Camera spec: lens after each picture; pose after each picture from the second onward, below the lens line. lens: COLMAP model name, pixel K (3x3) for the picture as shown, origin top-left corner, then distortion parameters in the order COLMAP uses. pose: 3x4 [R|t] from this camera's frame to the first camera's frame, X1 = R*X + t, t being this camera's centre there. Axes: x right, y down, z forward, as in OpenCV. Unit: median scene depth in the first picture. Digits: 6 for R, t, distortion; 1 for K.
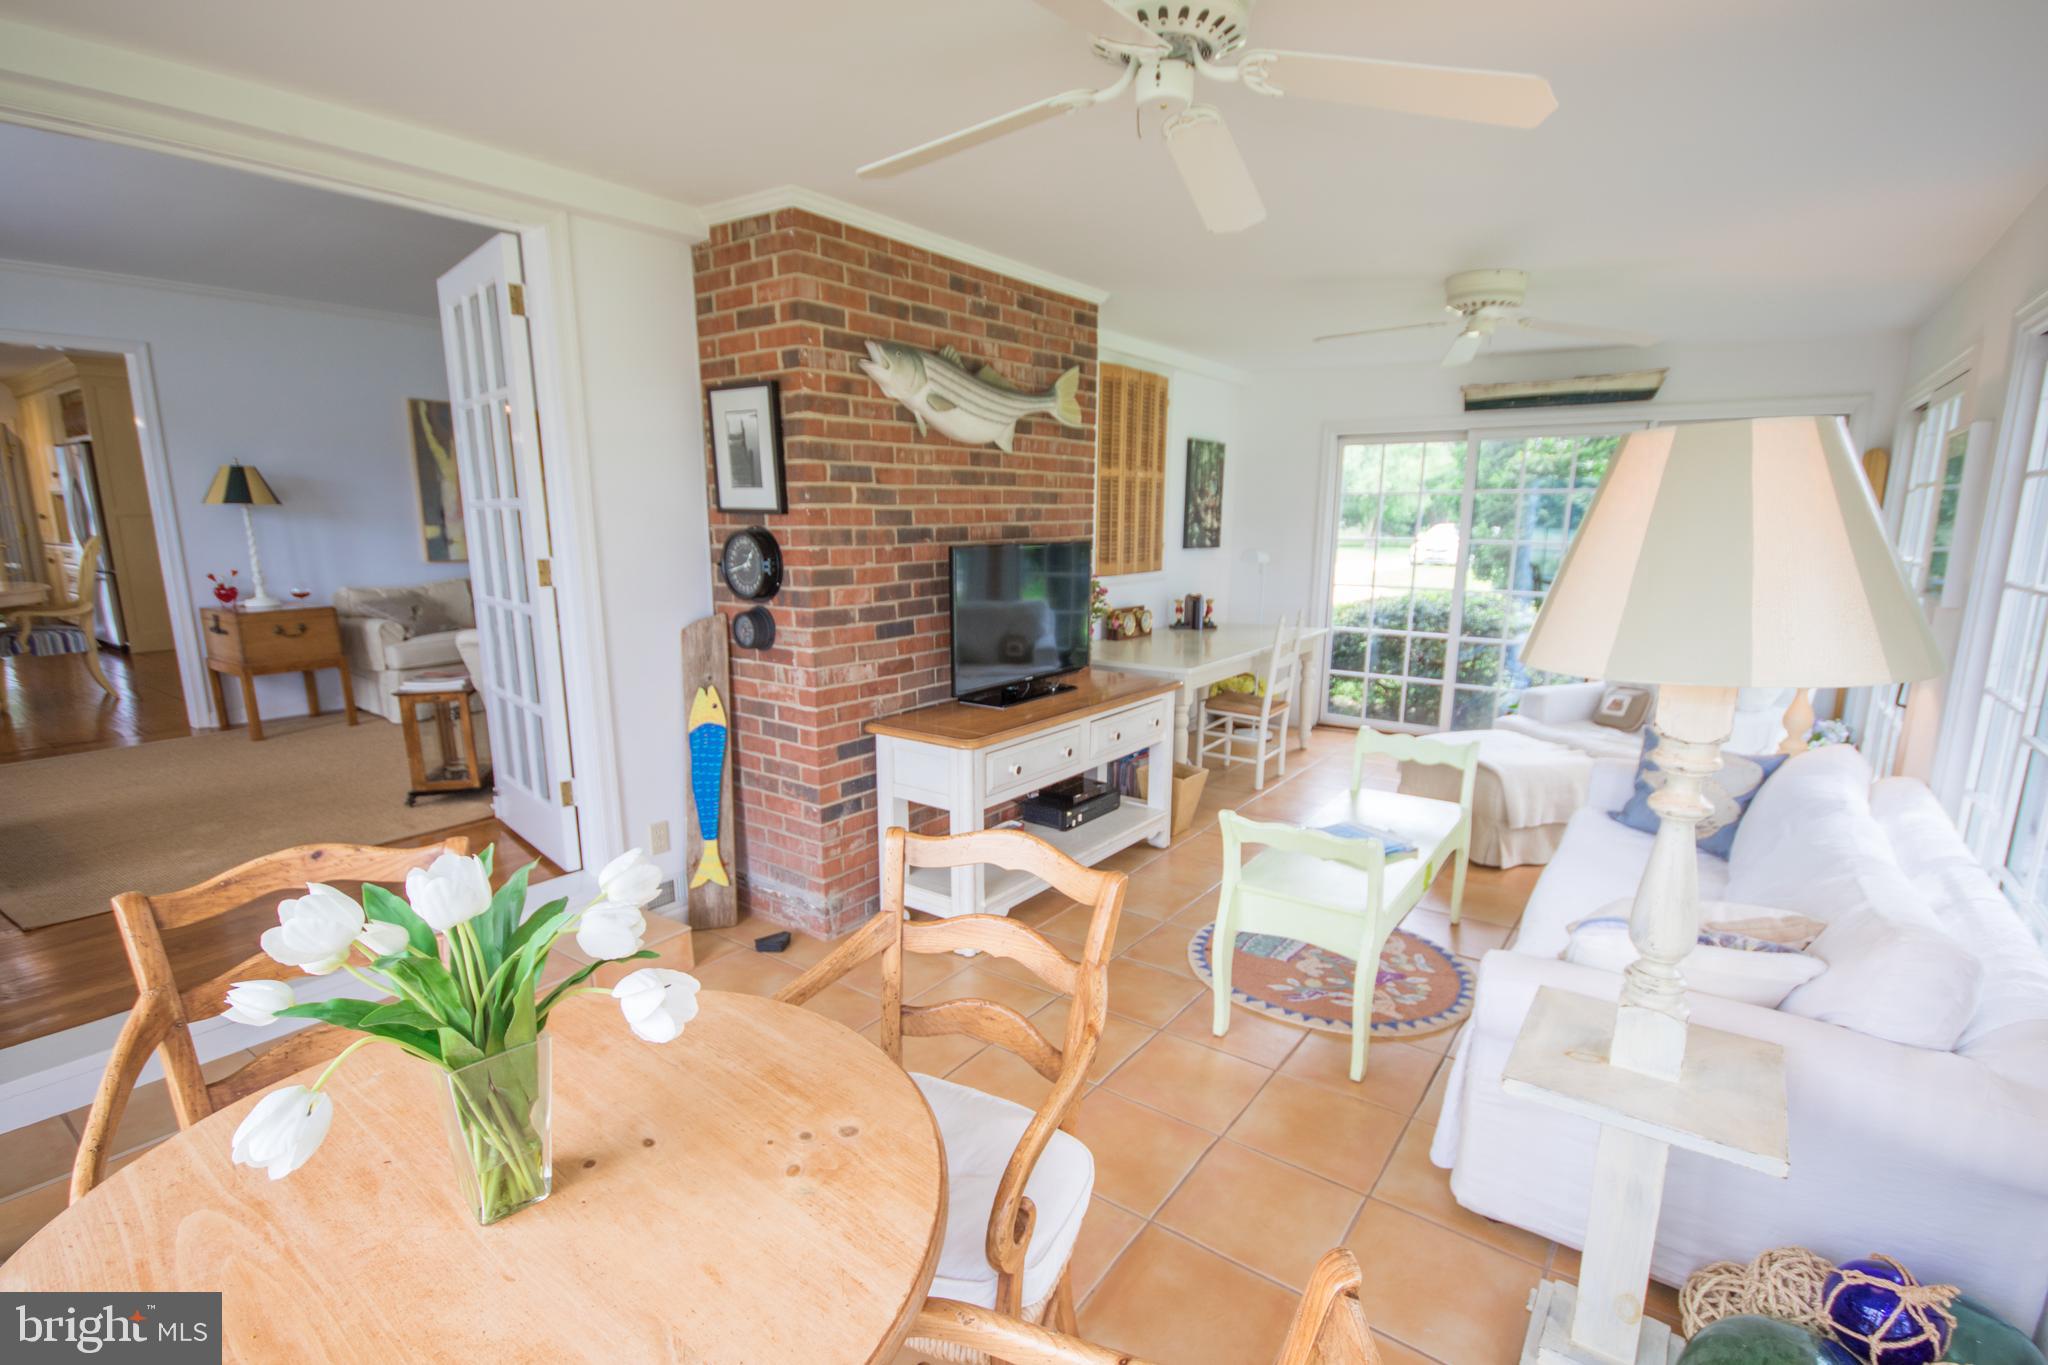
lens RADIAL K [[954.1, 0, 1033.2], [0, 954.1, 696.2], [0, 0, 1]] dist [0.002586, -0.007432]
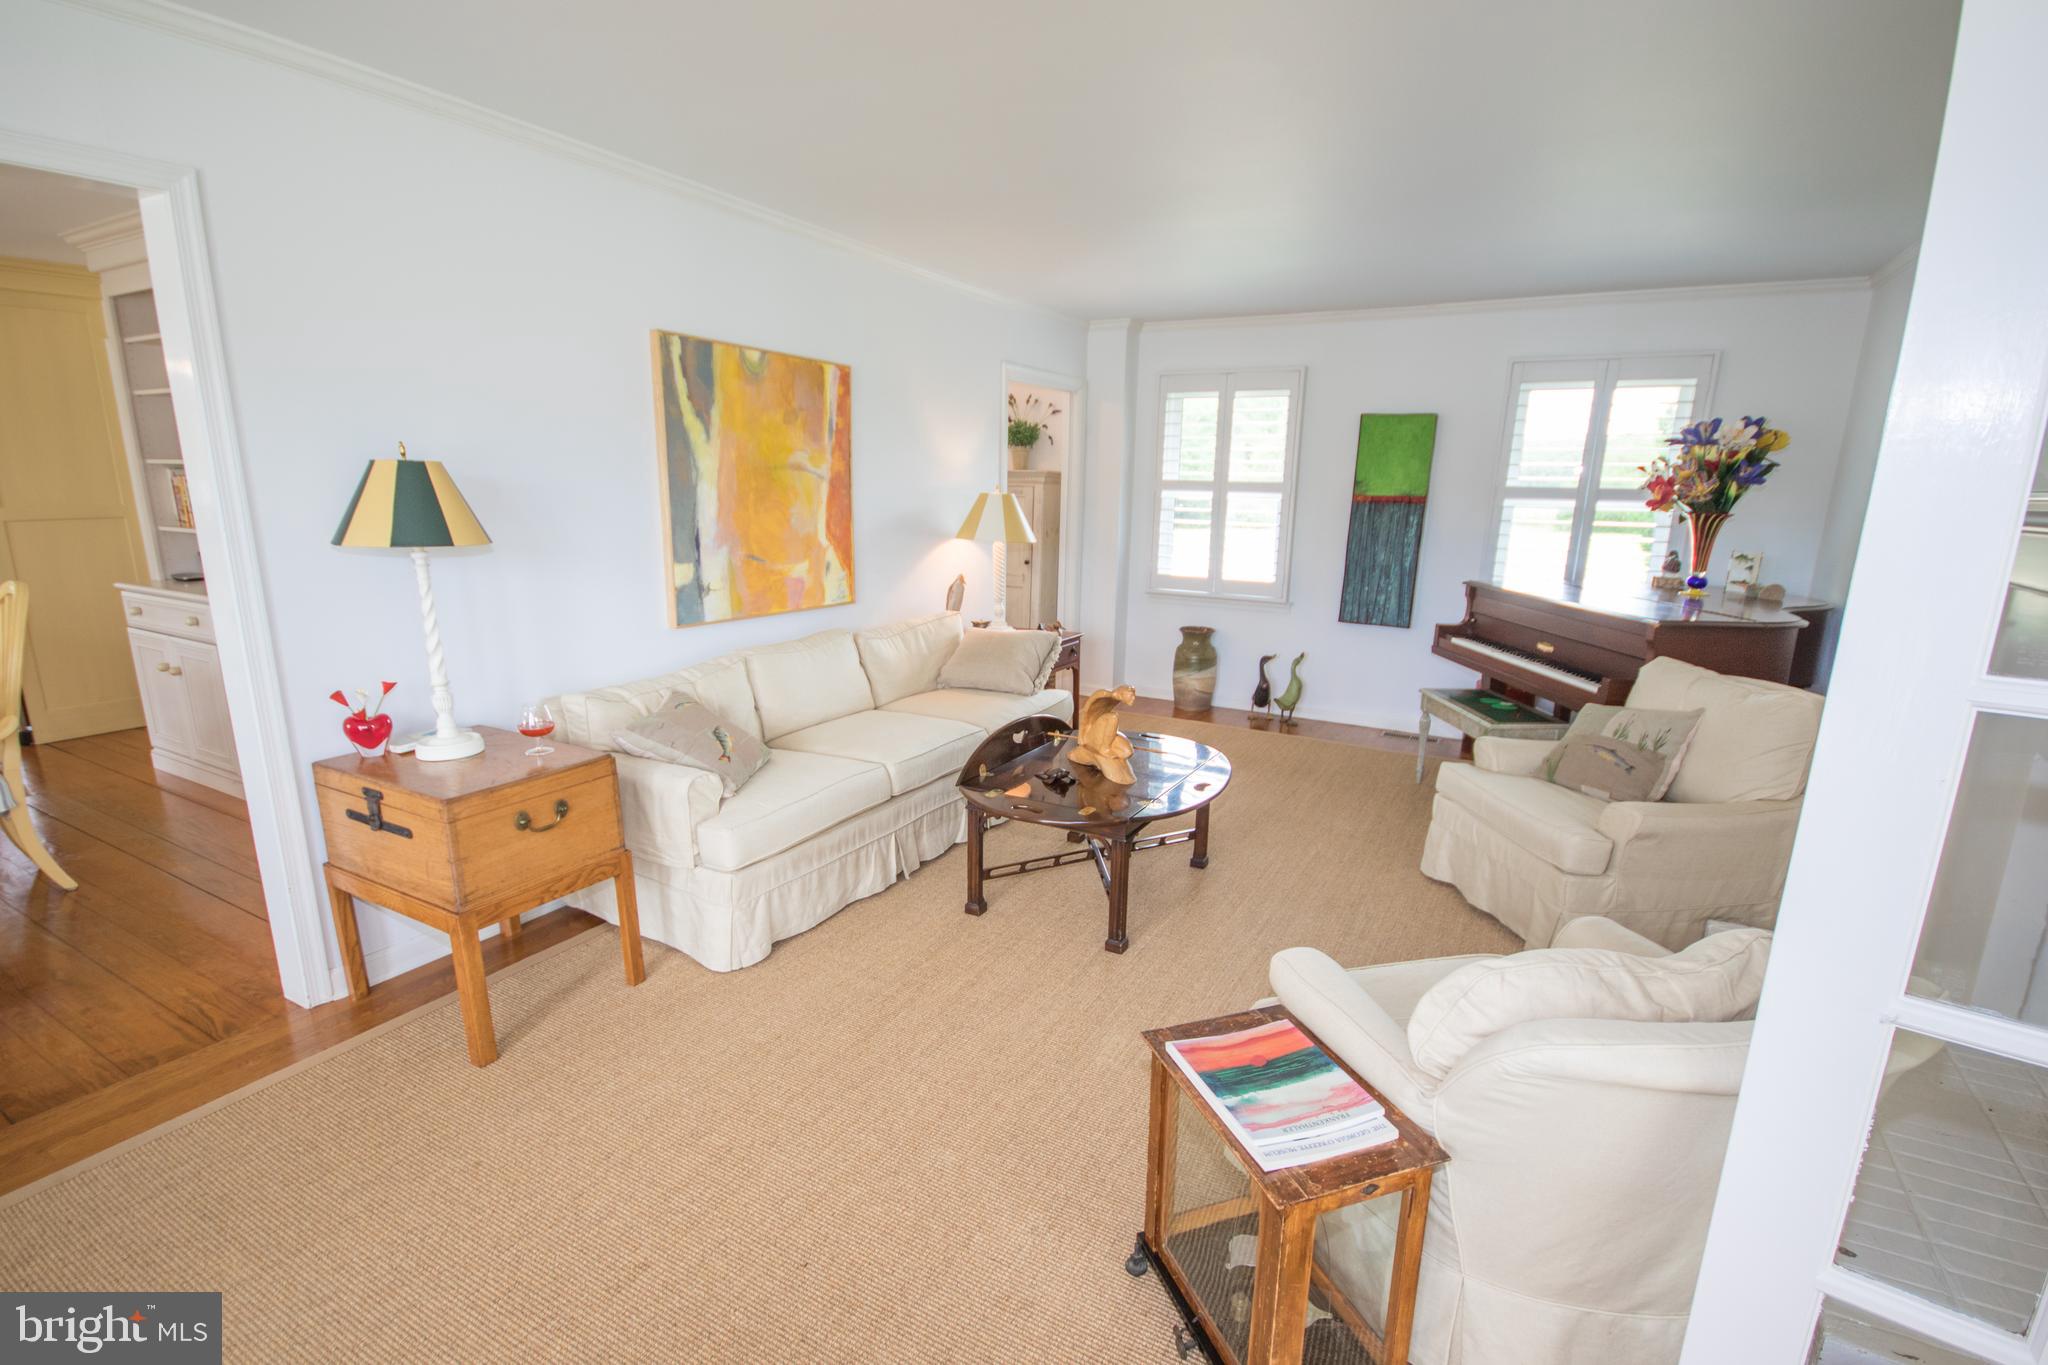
lens RADIAL K [[954.1, 0, 1027.2], [0, 954.1, 700.8], [0, 0, 1]] dist [0.002586, -0.007432]
pose [[0.994747, -0.015273, 0.101220, -0.567501], [0.011970, 0.999379, 0.033153, -0.133504], [-0.101663, -0.031768, 0.994312, 0.493408]]
